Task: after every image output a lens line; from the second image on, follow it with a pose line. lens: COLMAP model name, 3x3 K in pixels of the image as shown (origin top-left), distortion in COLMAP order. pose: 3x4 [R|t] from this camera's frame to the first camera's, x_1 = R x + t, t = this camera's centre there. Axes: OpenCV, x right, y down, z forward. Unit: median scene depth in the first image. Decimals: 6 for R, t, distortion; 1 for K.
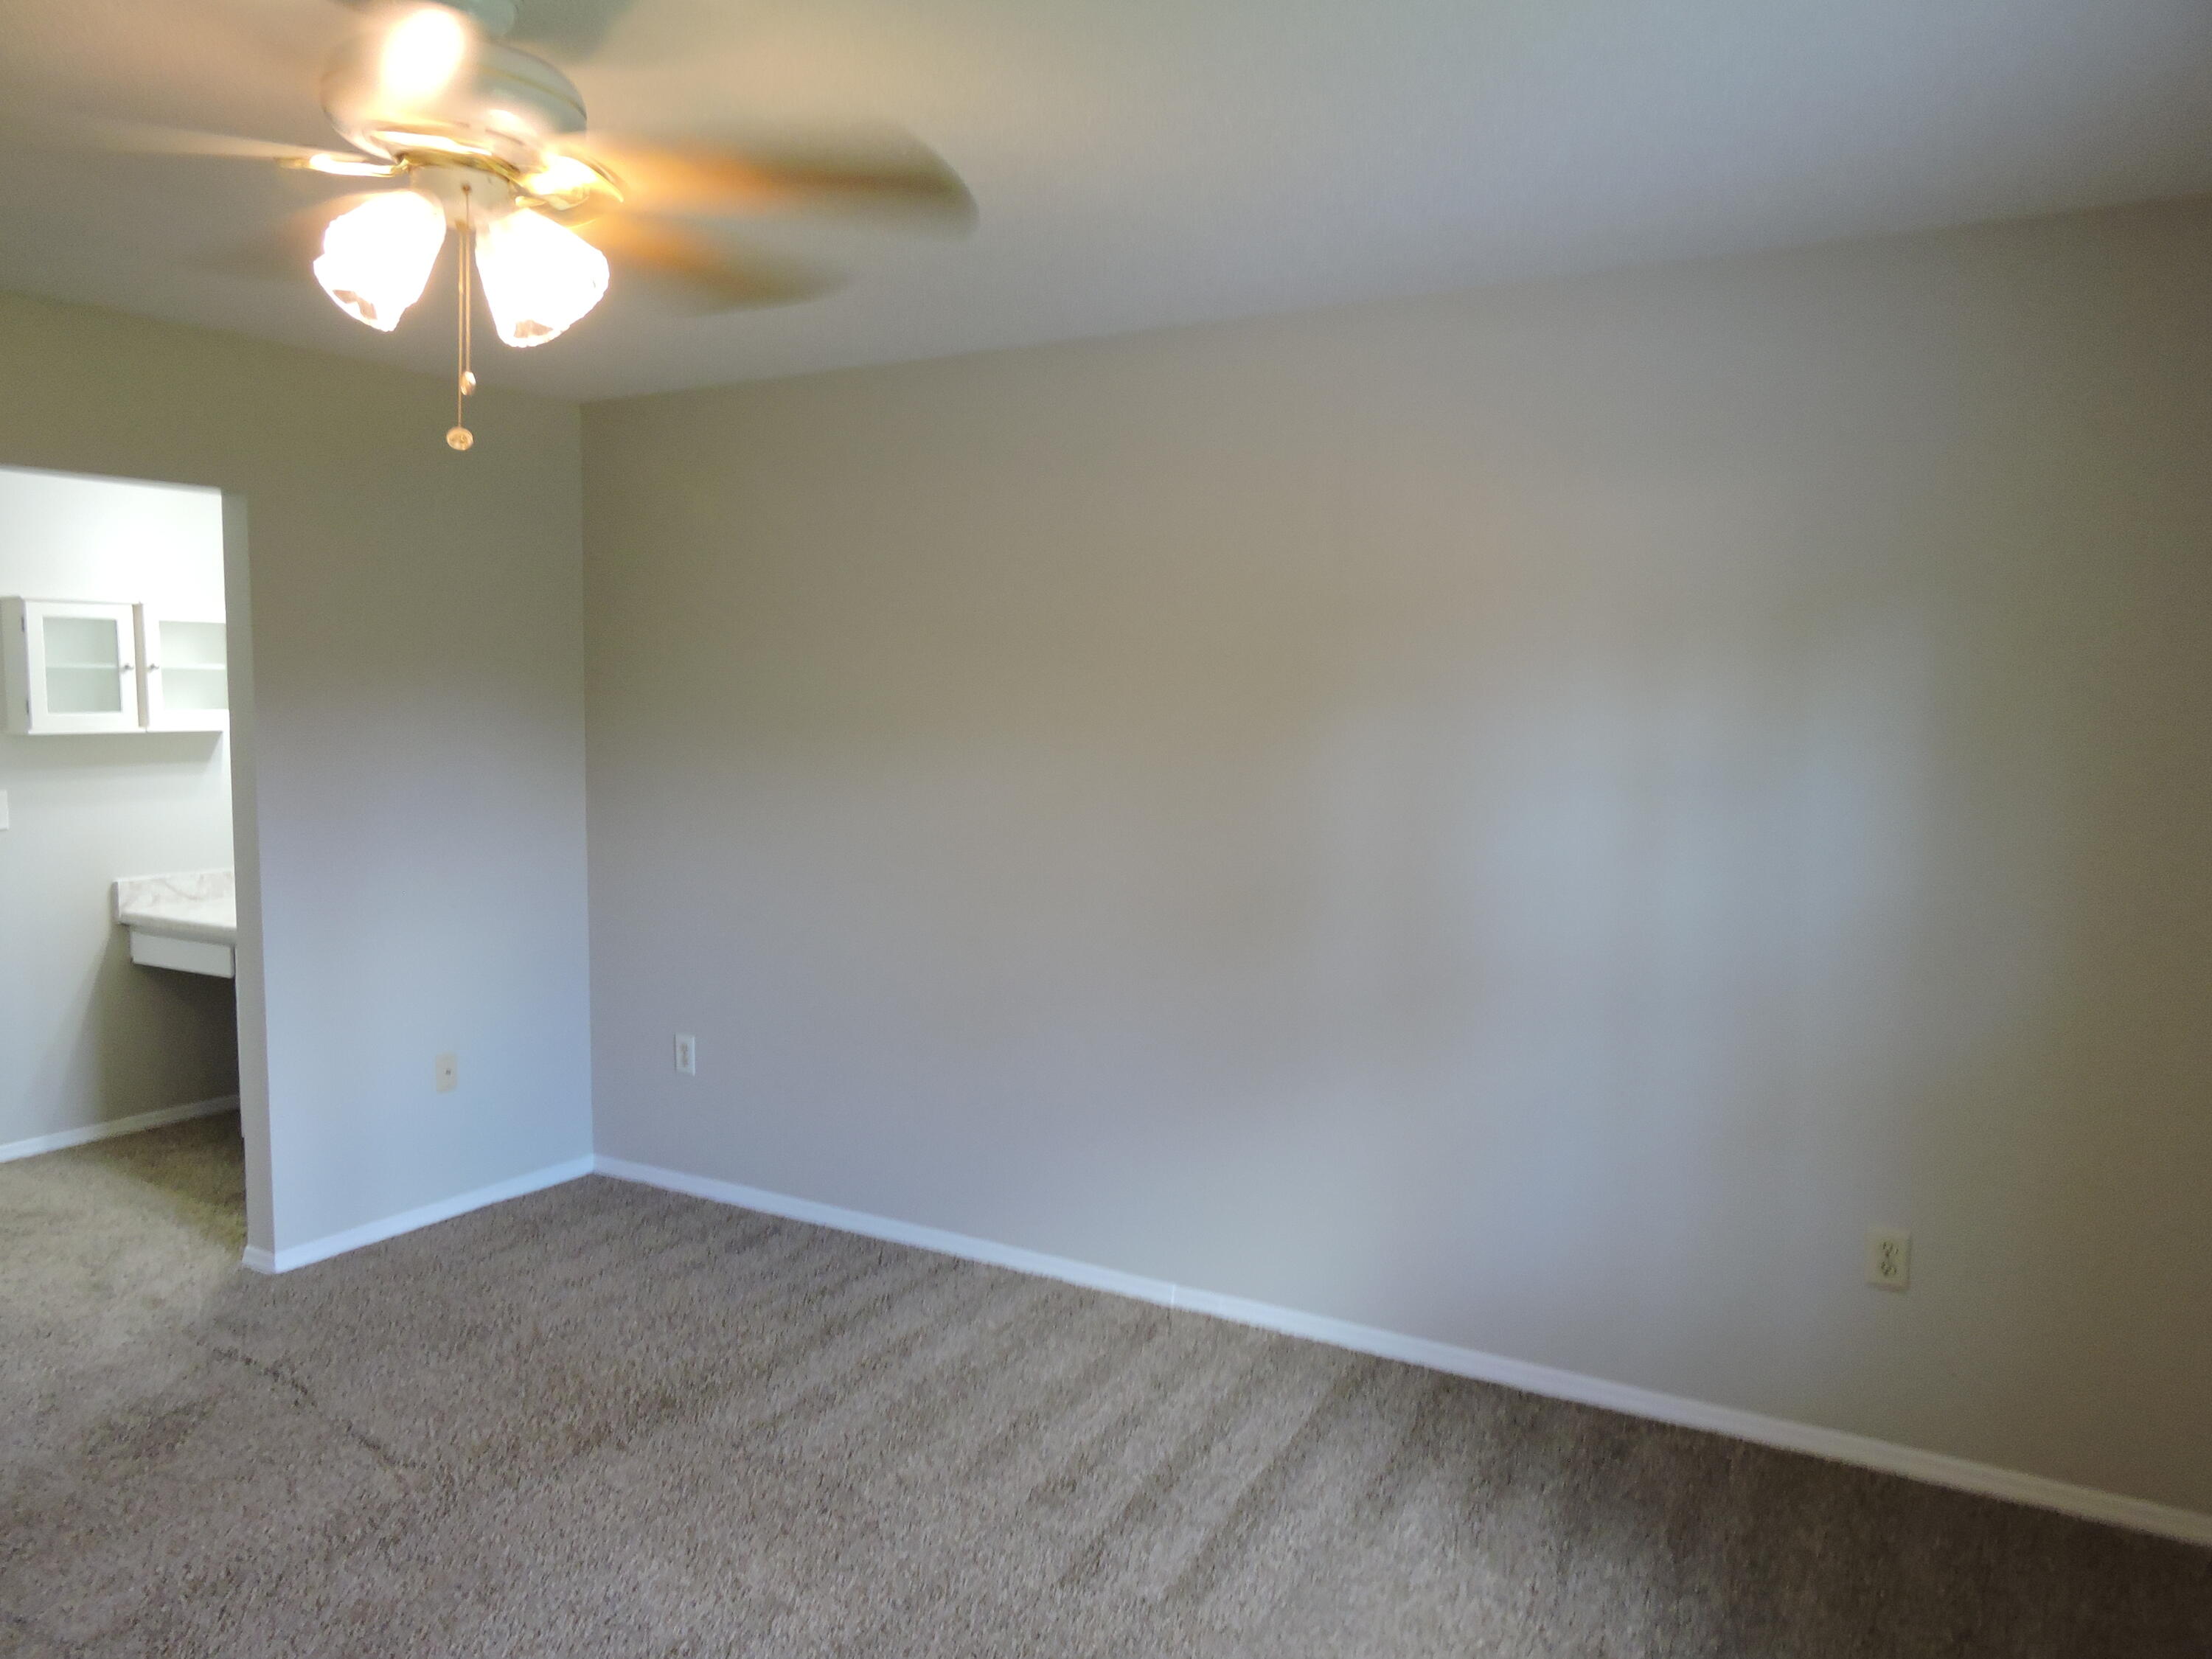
lens RADIAL K [[1594.0, 0, 1106.0], [0, 1594.0, 829.5], [0, 0, 1]] dist [-0.001064, 0.000414]
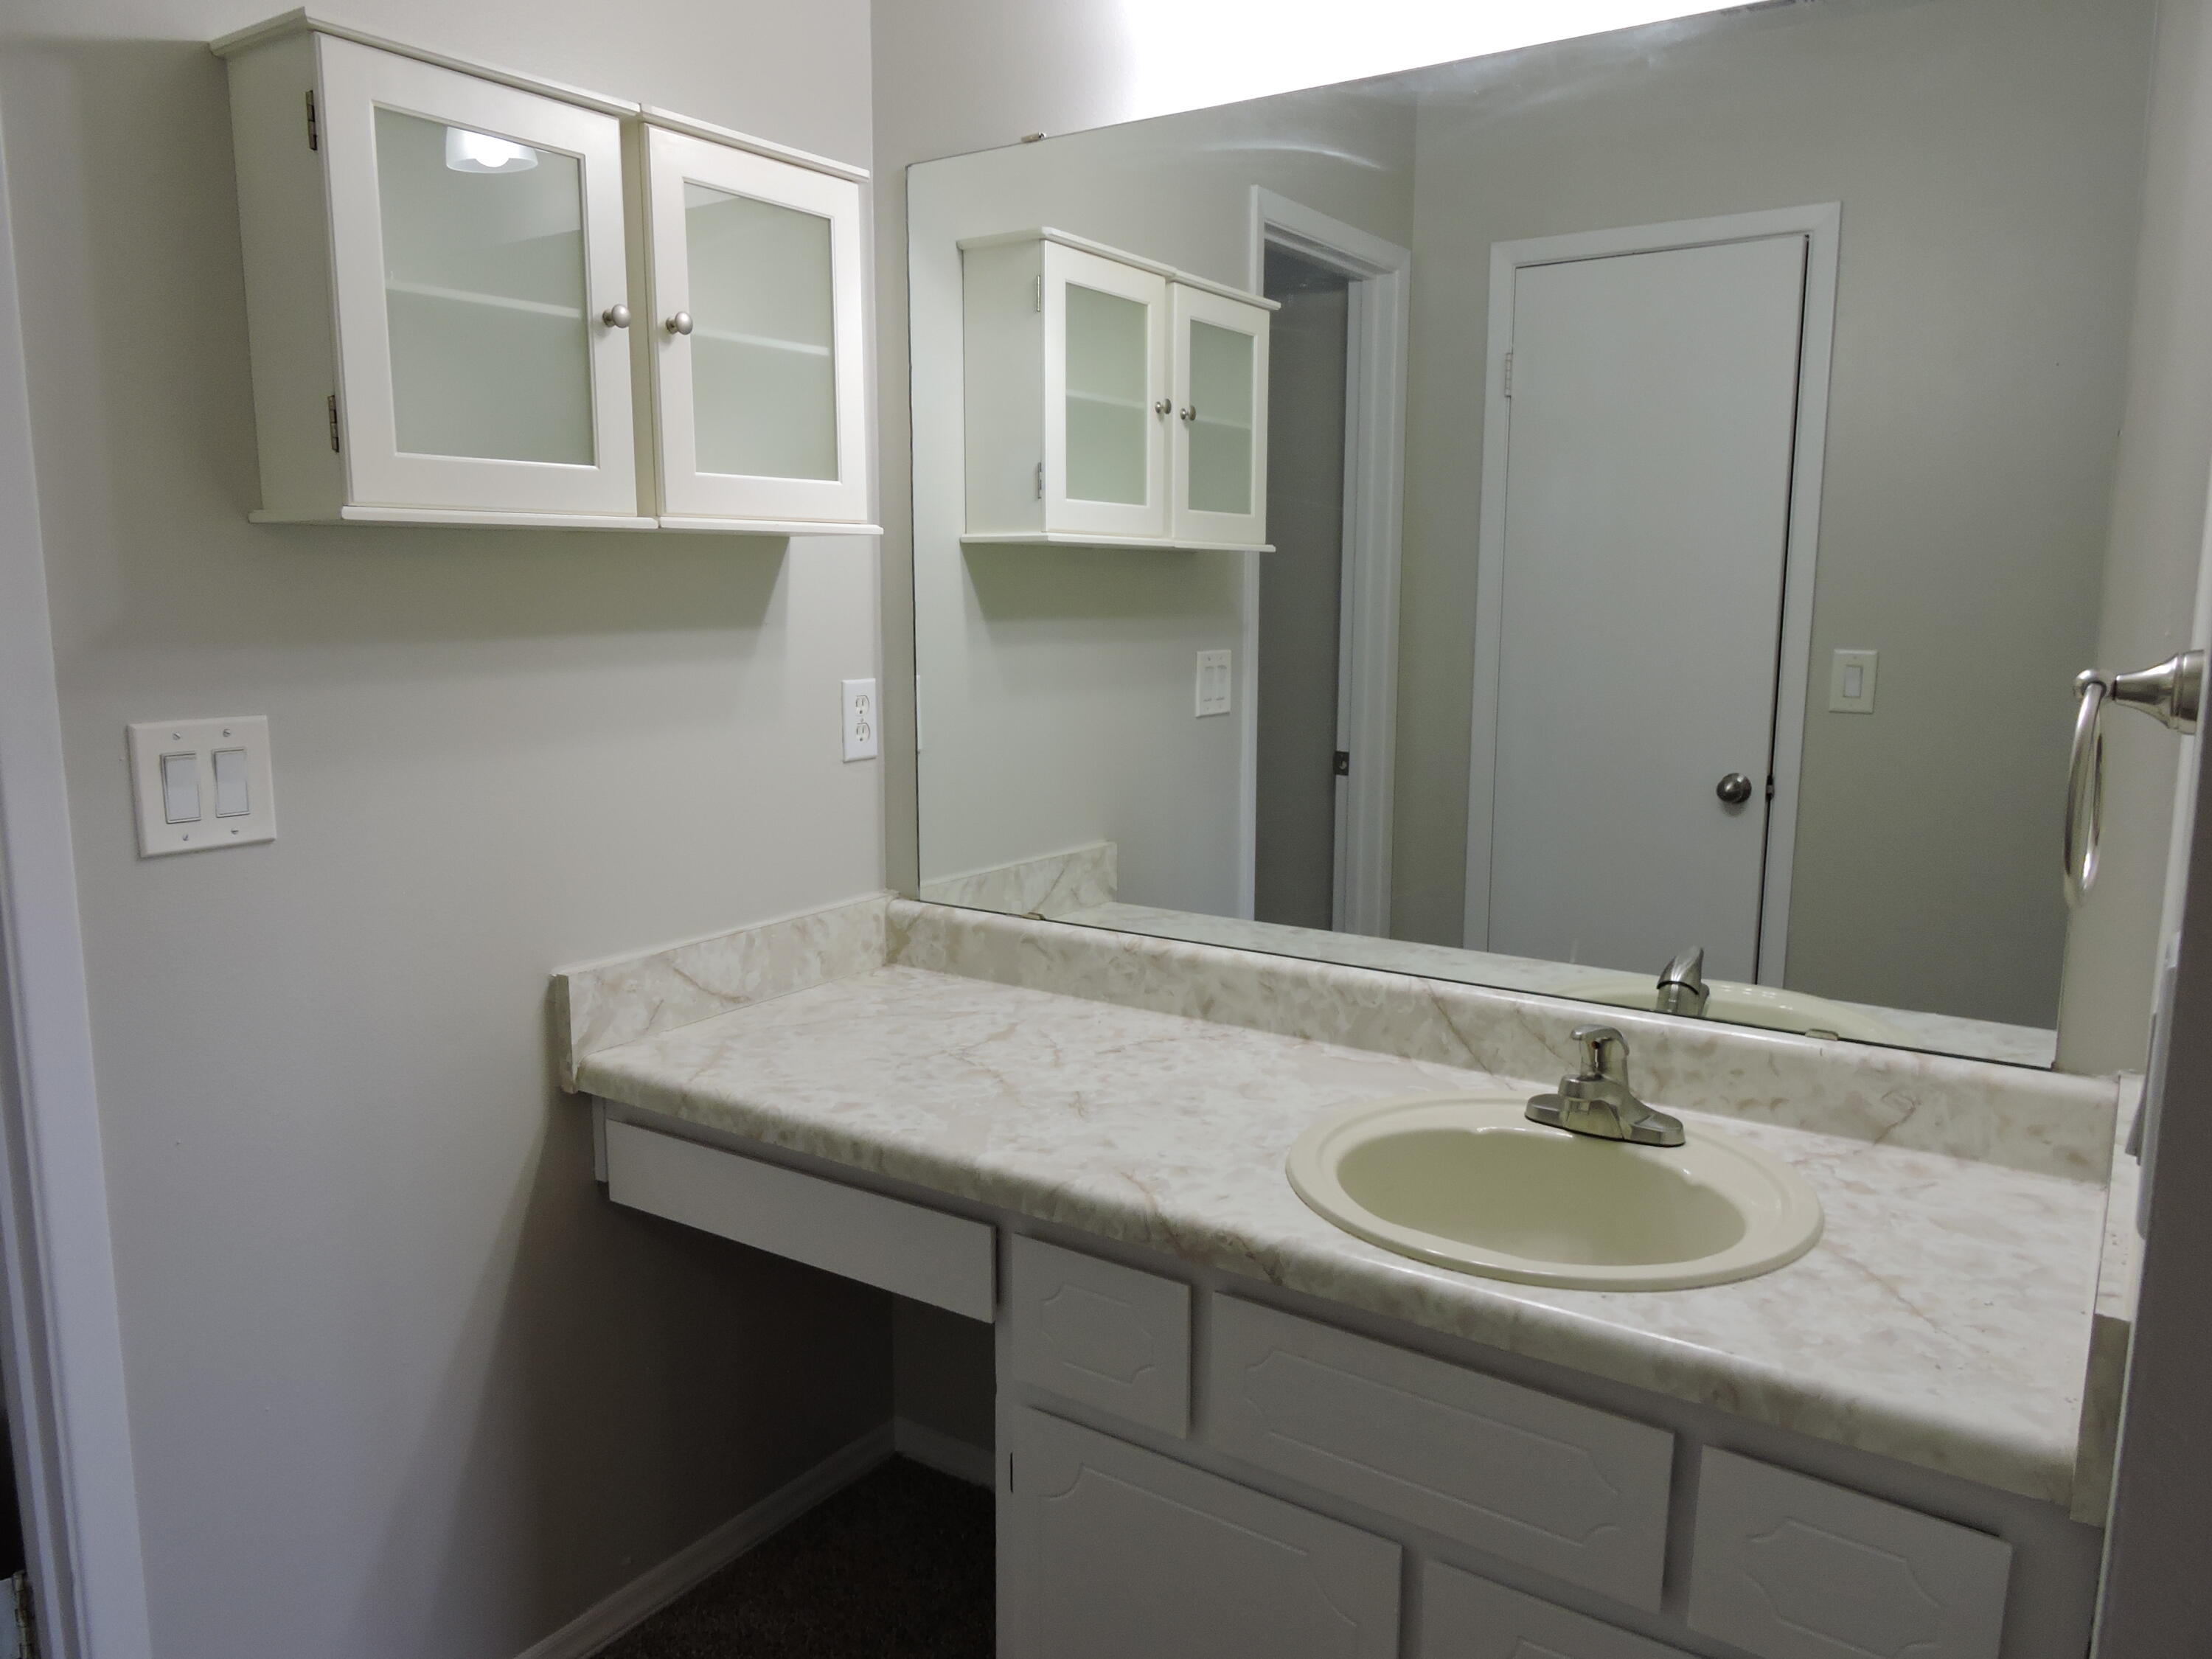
lens RADIAL K [[1594.0, 0, 1106.0], [0, 1594.0, 829.5], [0, 0, 1]] dist [-0.001064, 0.000414]
pose [[0.998830, 0.007024, -0.047844, -0.499348], [-0.003505, 0.997309, 0.073225, -0.024728], [0.048230, -0.072972, 0.996167, 0.681611]]
